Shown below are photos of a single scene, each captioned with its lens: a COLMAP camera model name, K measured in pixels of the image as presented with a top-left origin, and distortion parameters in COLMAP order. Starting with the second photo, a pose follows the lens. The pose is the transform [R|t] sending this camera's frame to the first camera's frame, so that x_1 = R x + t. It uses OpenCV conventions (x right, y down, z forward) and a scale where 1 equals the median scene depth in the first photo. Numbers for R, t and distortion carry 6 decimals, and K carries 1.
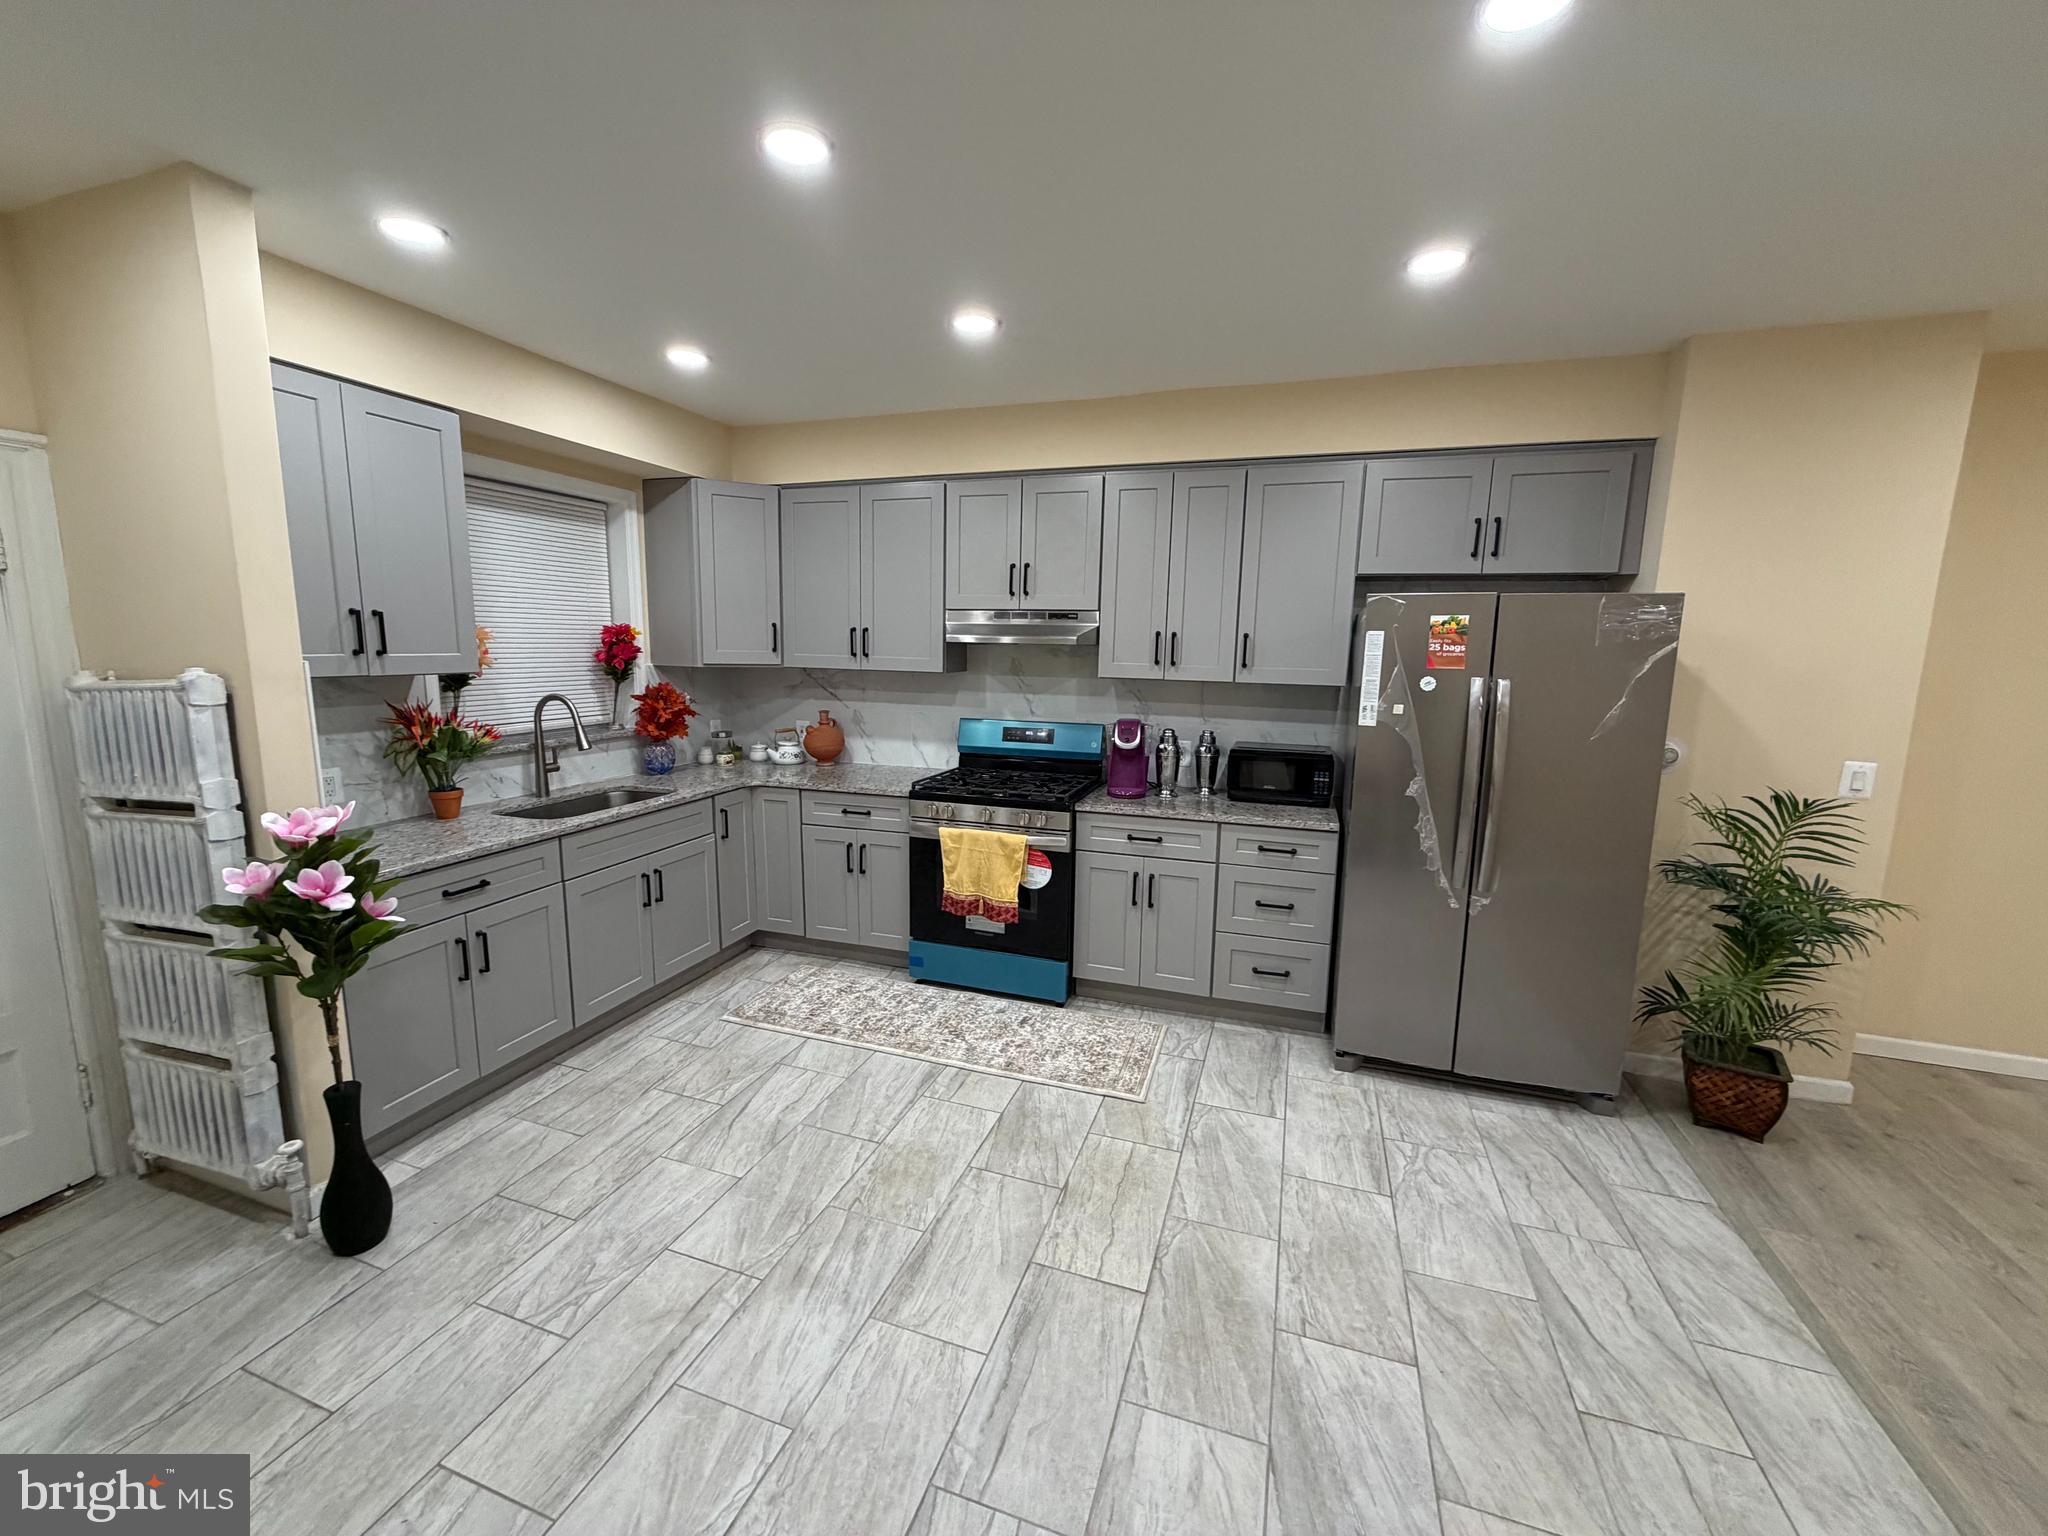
lens RADIAL K [[811.9, 0, 1018.7], [0, 811.9, 762.0], [0, 0, 1]] dist [-0.001554, 0.000314]
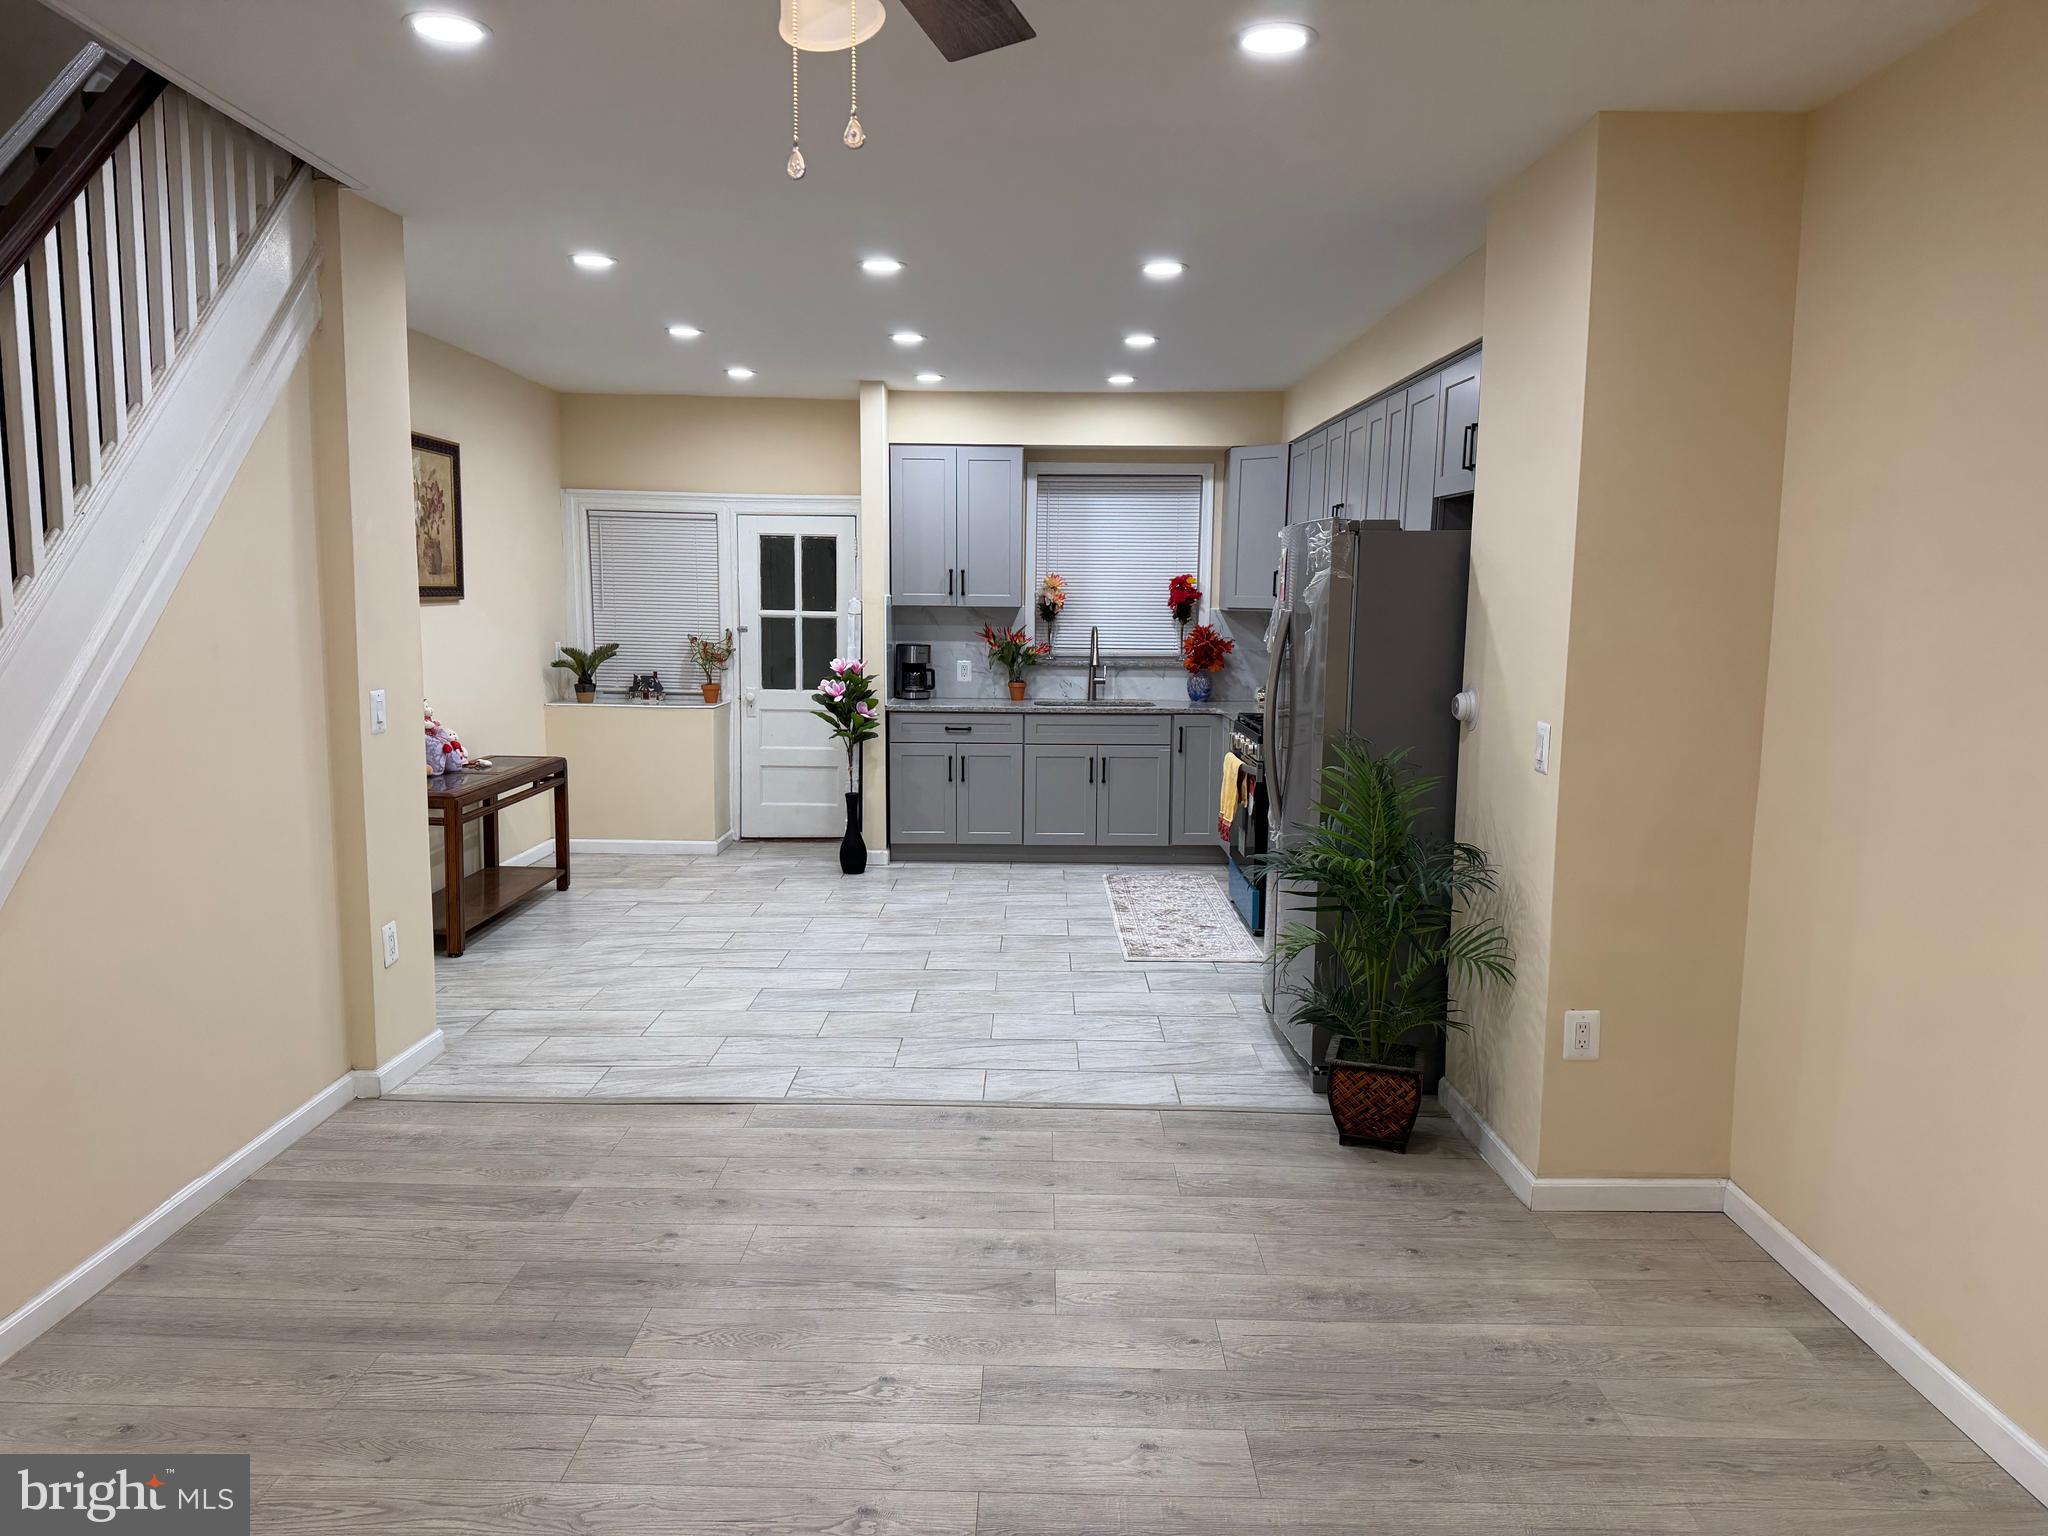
lens RADIAL K [[1421.8, 0, 1024.0], [0, 1421.8, 768.0], [0, 0, 1]] dist [0.095357, -0.122708]
pose [[0.321434, 0.106160, -0.940962, 2.136143], [-0.143605, 0.987667, 0.062374, 0.027354], [0.935979, 0.115078, 0.332715, 0.126711]]
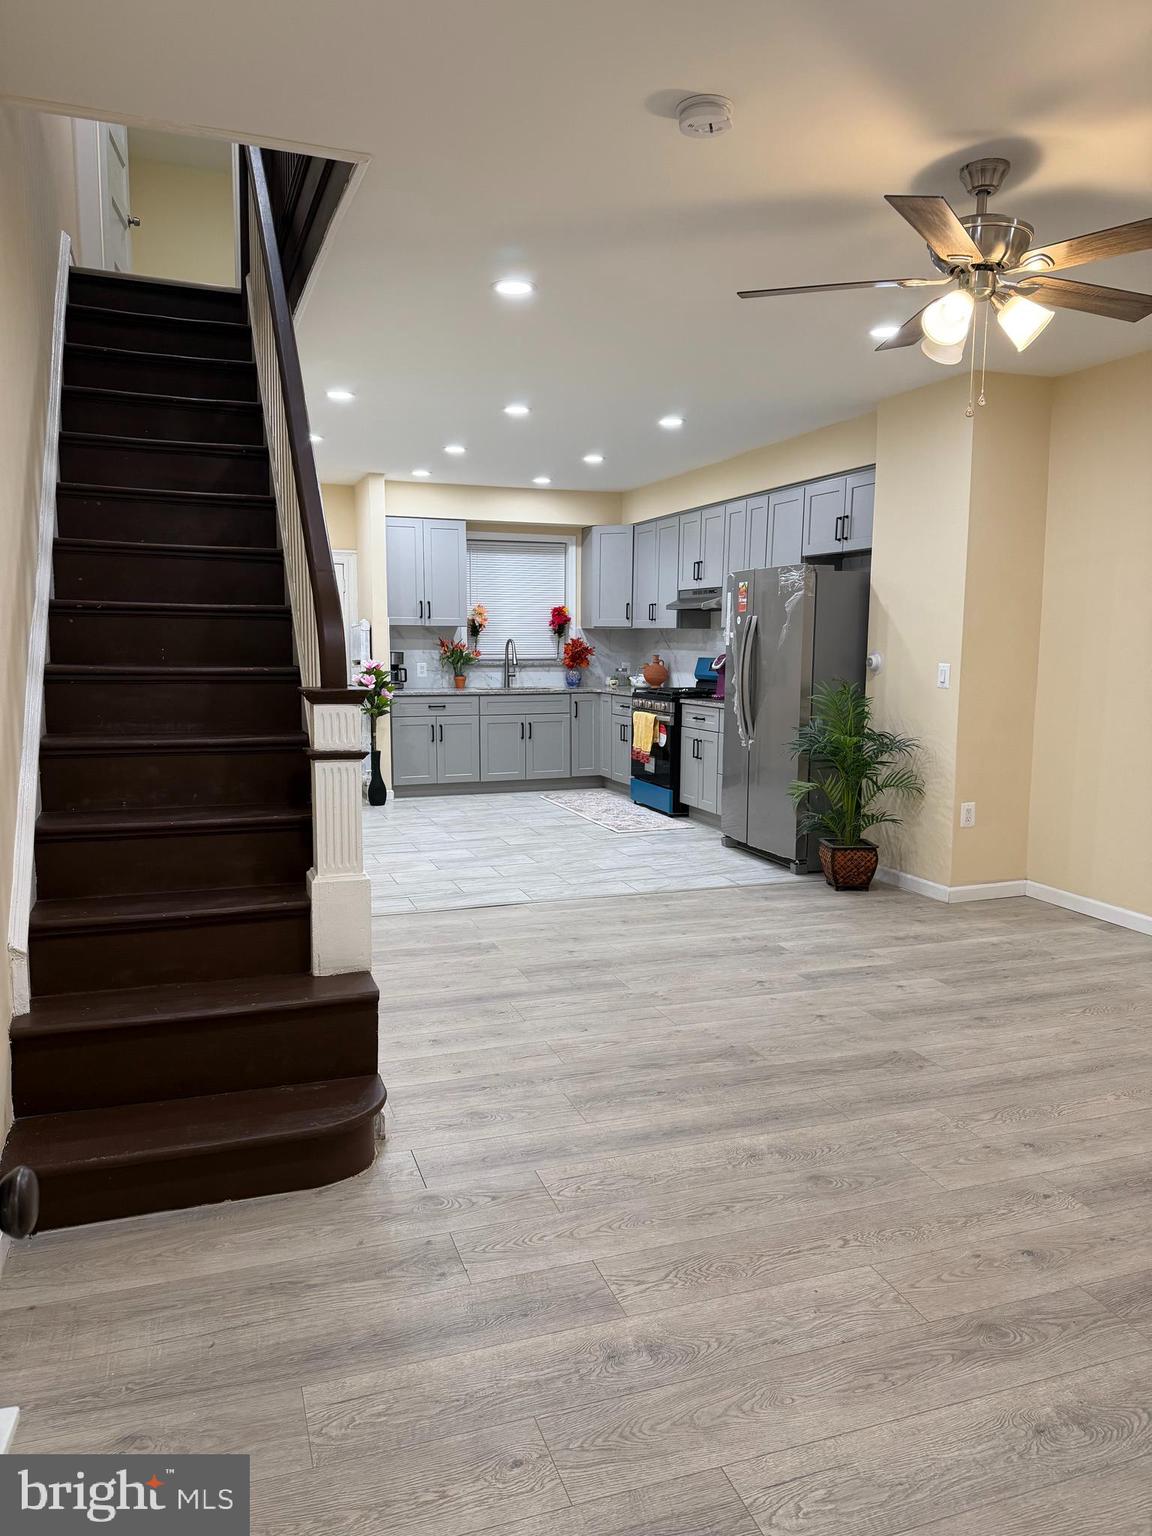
lens RADIAL K [[1070.0, 0, 578.0], [0, 1070.0, 759.1], [0, 0, 1]] dist [0.178134, -0.301712]
pose [[0.628763, 0.075678, -0.773905, 2.202049], [-0.107127, 0.994193, 0.010183, 0.230544], [0.770182, 0.076503, 0.633219, -0.795221]]
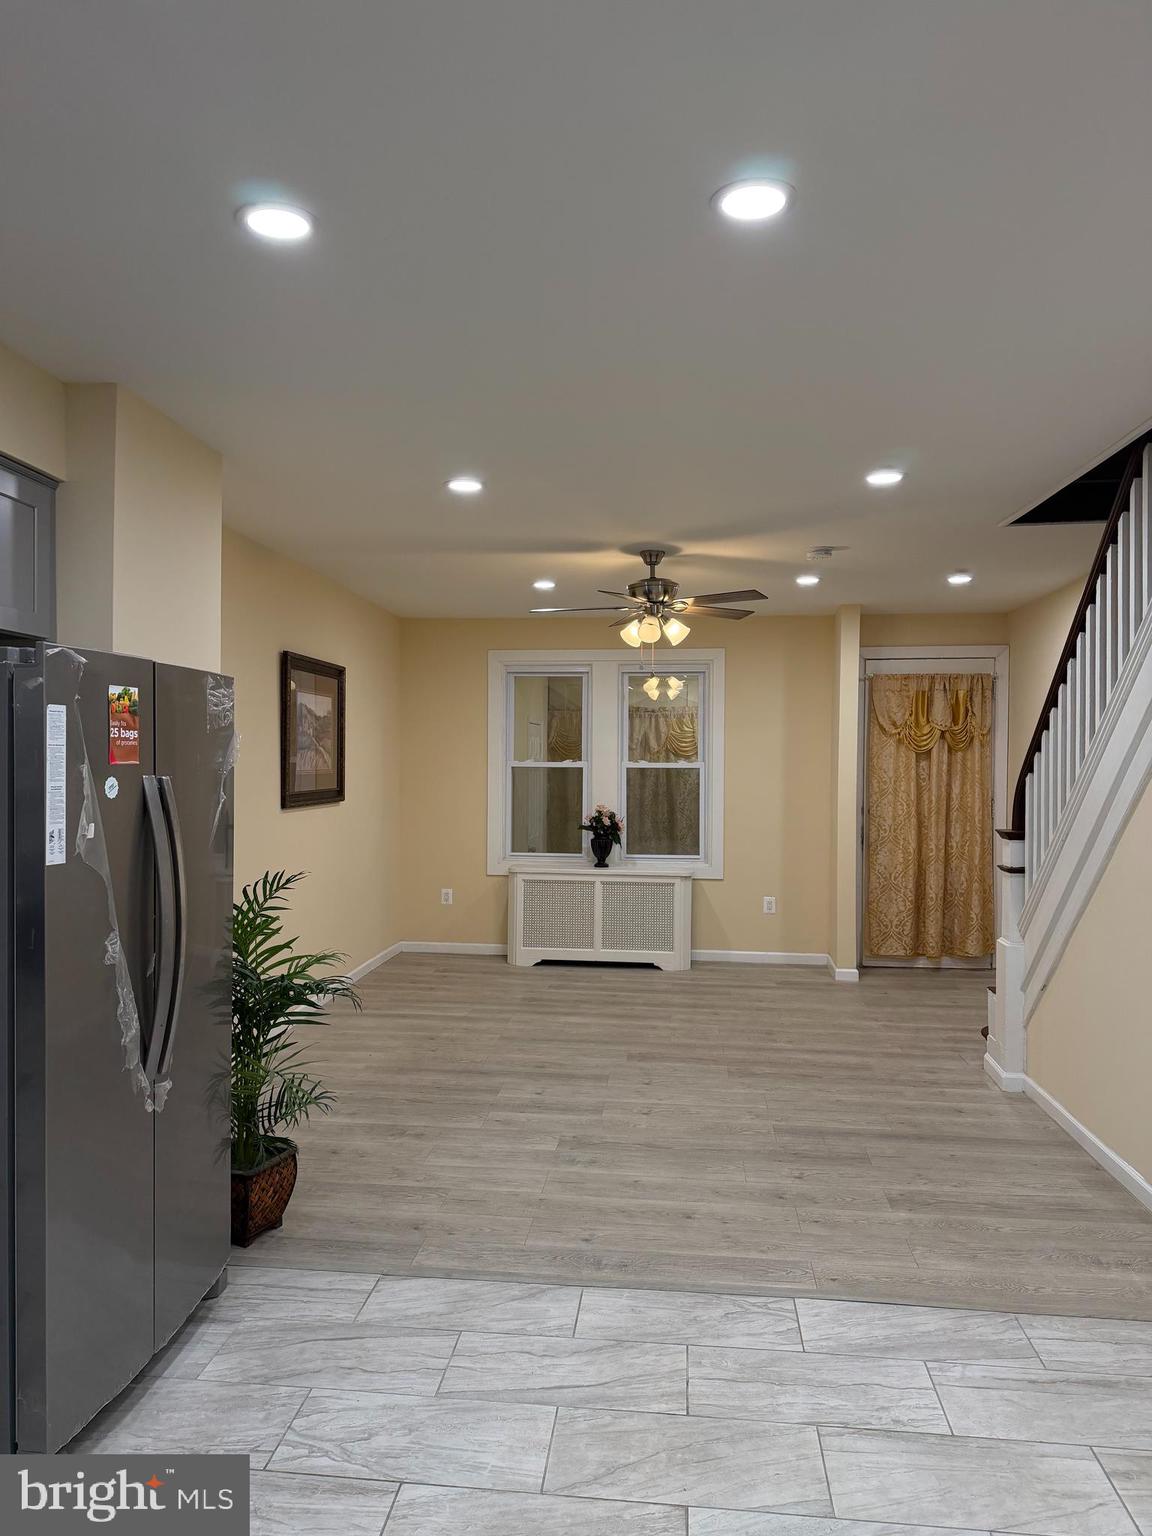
lens RADIAL K [[1066.4, 0, 568.3], [0, 1066.4, 767.5], [0, 0, 1]] dist [0.095357, -0.122708]
pose [[-0.227021, -0.028325, 0.973478, -0.435958], [0.129475, 0.989826, 0.058995, -0.118778], [-0.965245, 0.139434, -0.221044, 0.847549]]
